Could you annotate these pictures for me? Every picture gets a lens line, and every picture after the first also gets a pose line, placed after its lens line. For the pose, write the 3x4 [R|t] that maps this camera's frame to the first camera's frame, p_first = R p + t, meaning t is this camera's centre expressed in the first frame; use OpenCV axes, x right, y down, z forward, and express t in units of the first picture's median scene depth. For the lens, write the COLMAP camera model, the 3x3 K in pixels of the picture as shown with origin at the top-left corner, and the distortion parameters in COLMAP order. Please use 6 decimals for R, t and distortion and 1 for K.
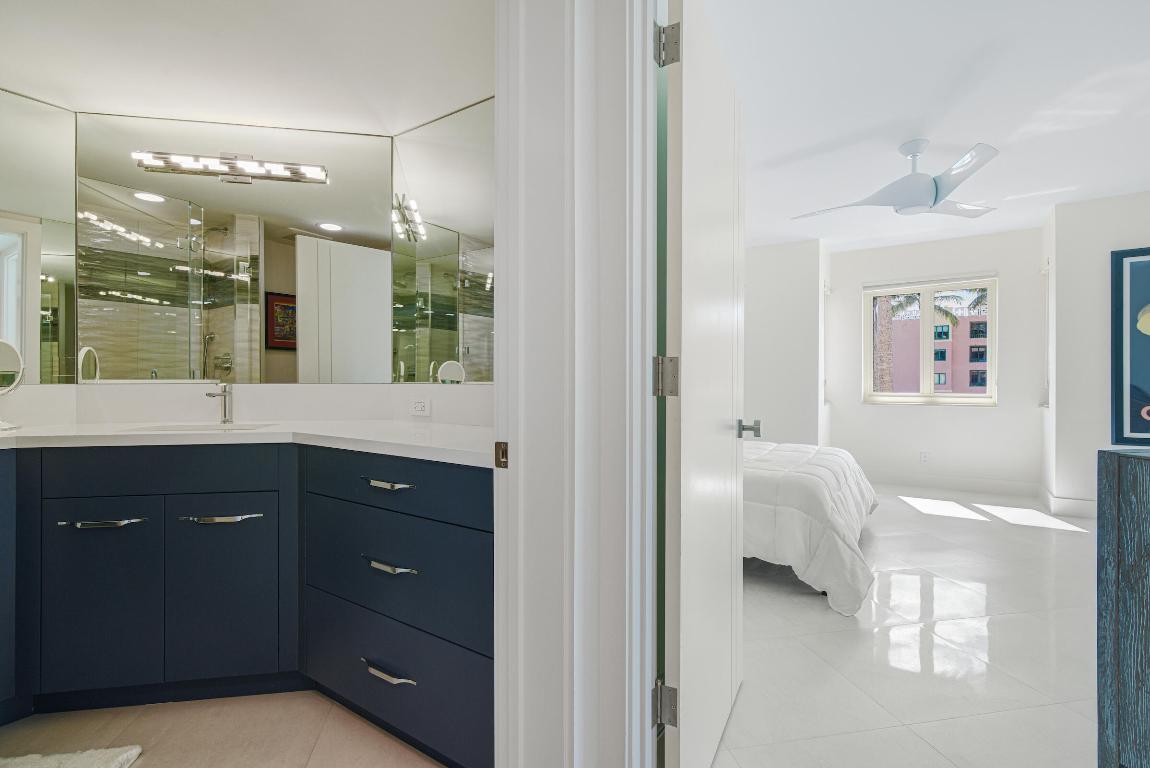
lens RADIAL K [[534.0, 0, 572.6], [0, 534.0, 385.4], [0, 0, 1]] dist [-0.002781, -0.000225]
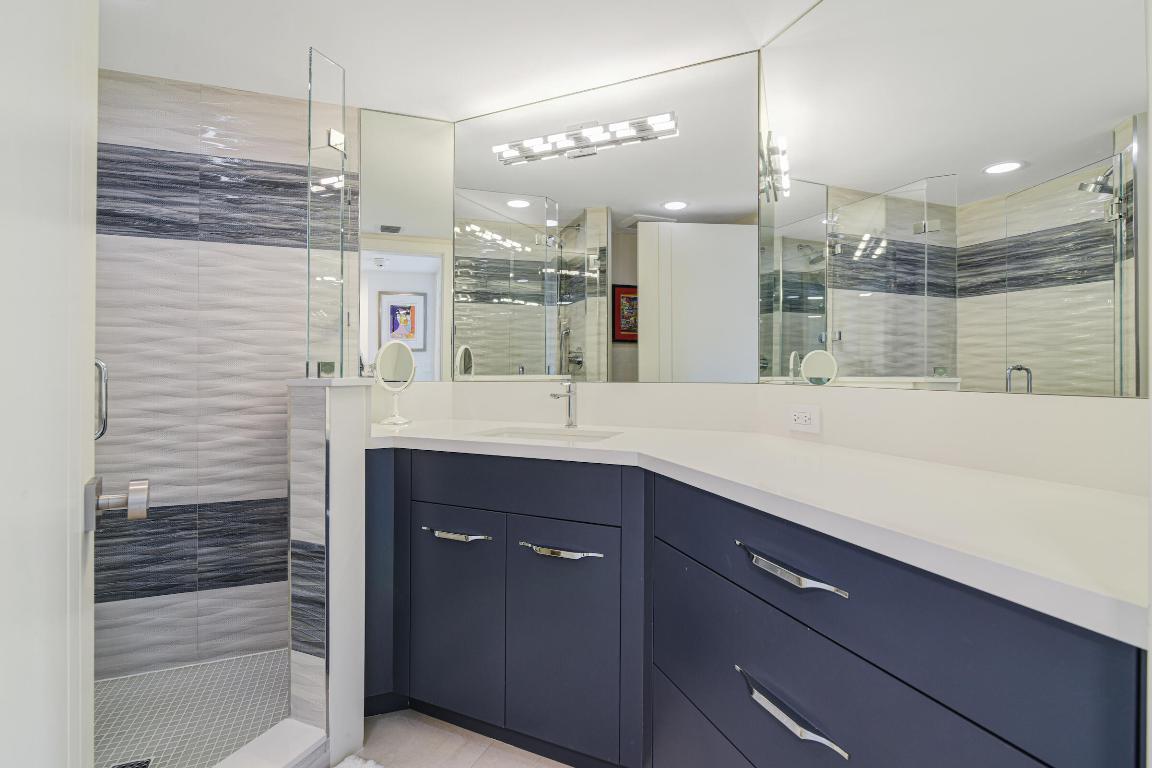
lens RADIAL K [[534.9, 0, 573.6], [0, 534.9, 385.4], [0, 0, 1]] dist [-0.002781, -0.000225]
pose [[0.825464, 0.013981, -0.564281, -0.085934], [-0.002002, 0.999759, 0.021842, -0.010990], [0.564451, -0.016900, 0.825294, 0.160855]]
